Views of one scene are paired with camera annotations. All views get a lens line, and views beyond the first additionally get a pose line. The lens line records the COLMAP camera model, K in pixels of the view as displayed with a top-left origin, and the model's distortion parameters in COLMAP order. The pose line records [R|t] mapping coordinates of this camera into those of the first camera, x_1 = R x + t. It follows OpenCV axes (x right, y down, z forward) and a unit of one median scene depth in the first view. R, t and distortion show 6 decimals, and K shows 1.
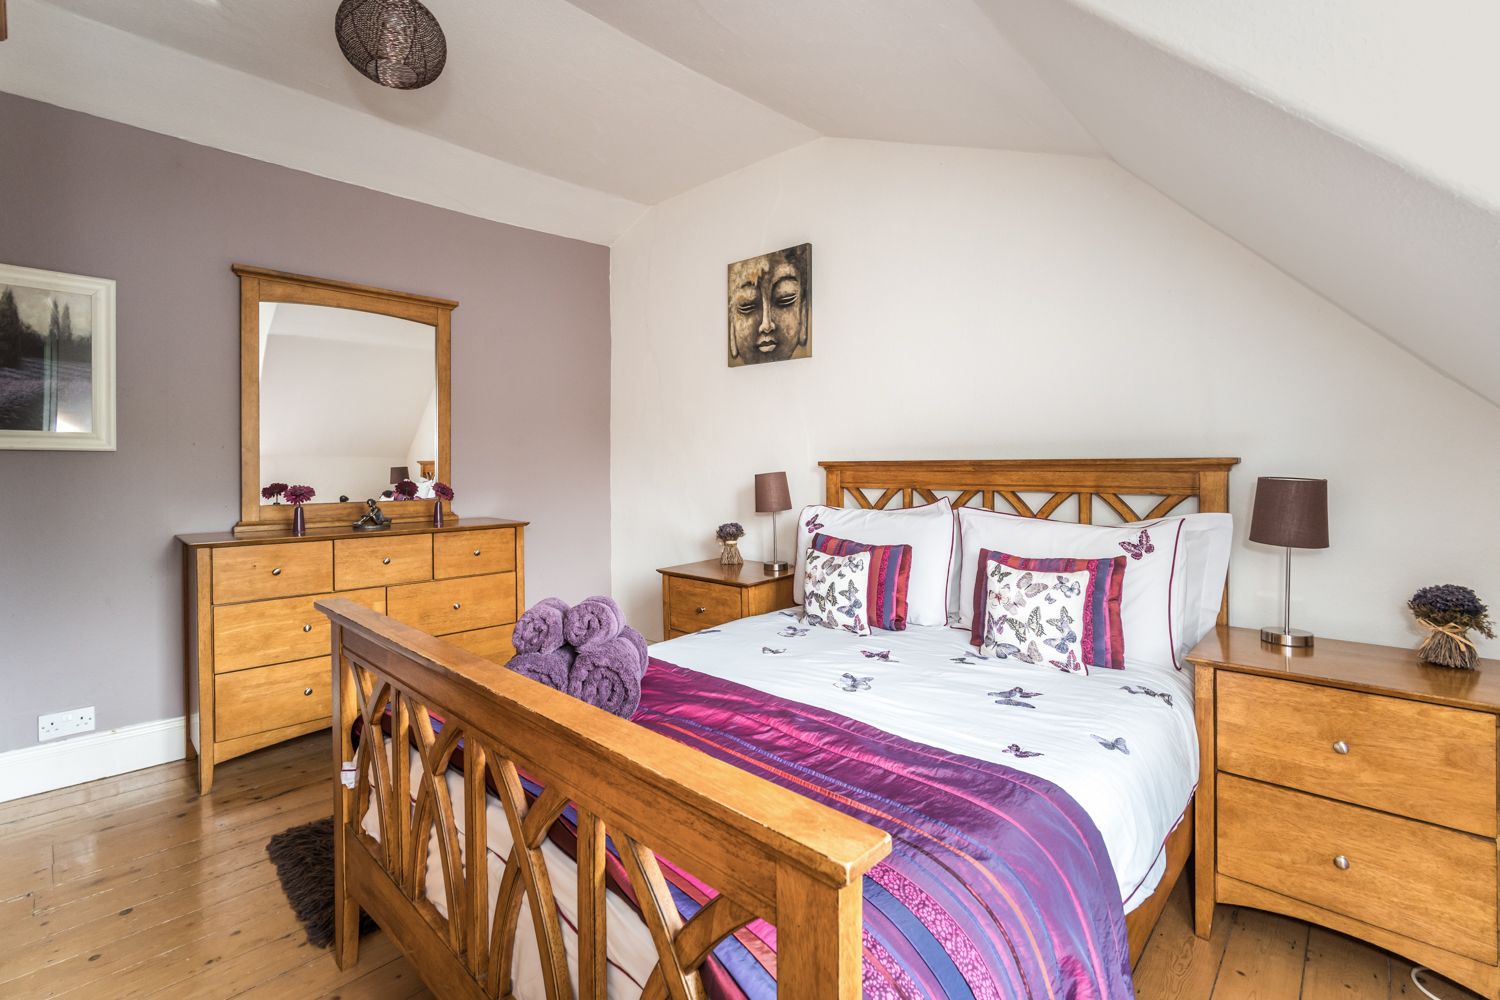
lens RADIAL K [[666.4, 0, 734.8], [0, 666.4, 465.9], [0, 0, 1]] dist [-0.001127, -0.000176]
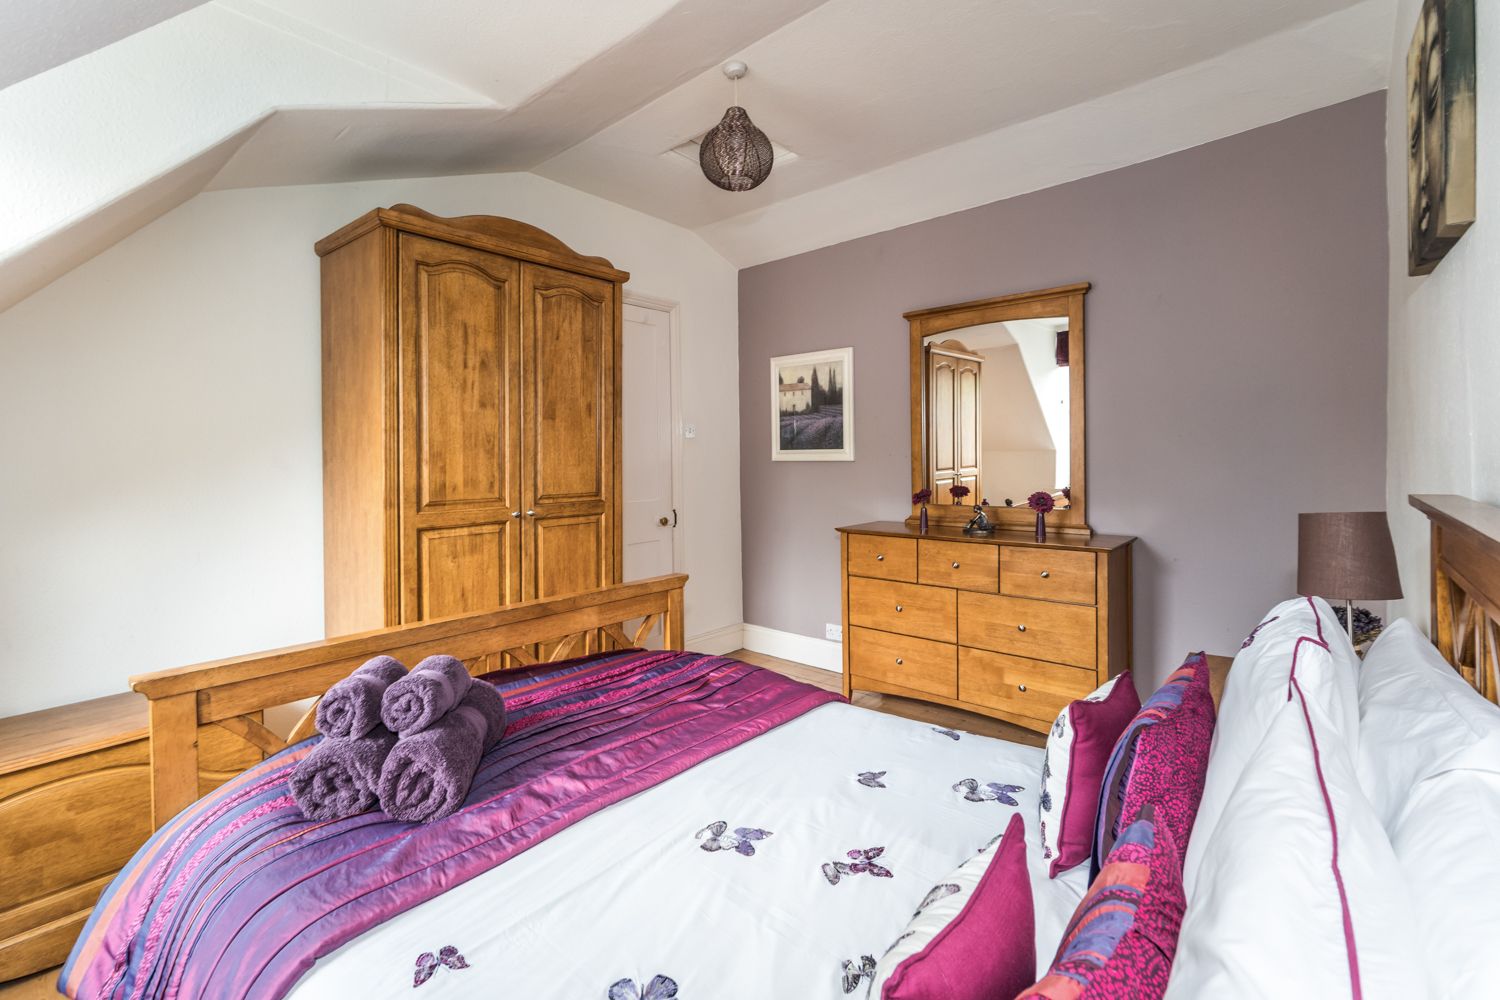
lens RADIAL K [[666.4, 0, 734.8], [0, 666.4, 465.9], [0, 0, 1]] dist [-0.001127, -0.000176]
pose [[0.053018, 0.013320, -0.998505, 0.453826], [0.010138, 0.999852, 0.013876, -0.028623], [0.998542, -0.010859, 0.052875, 0.540500]]
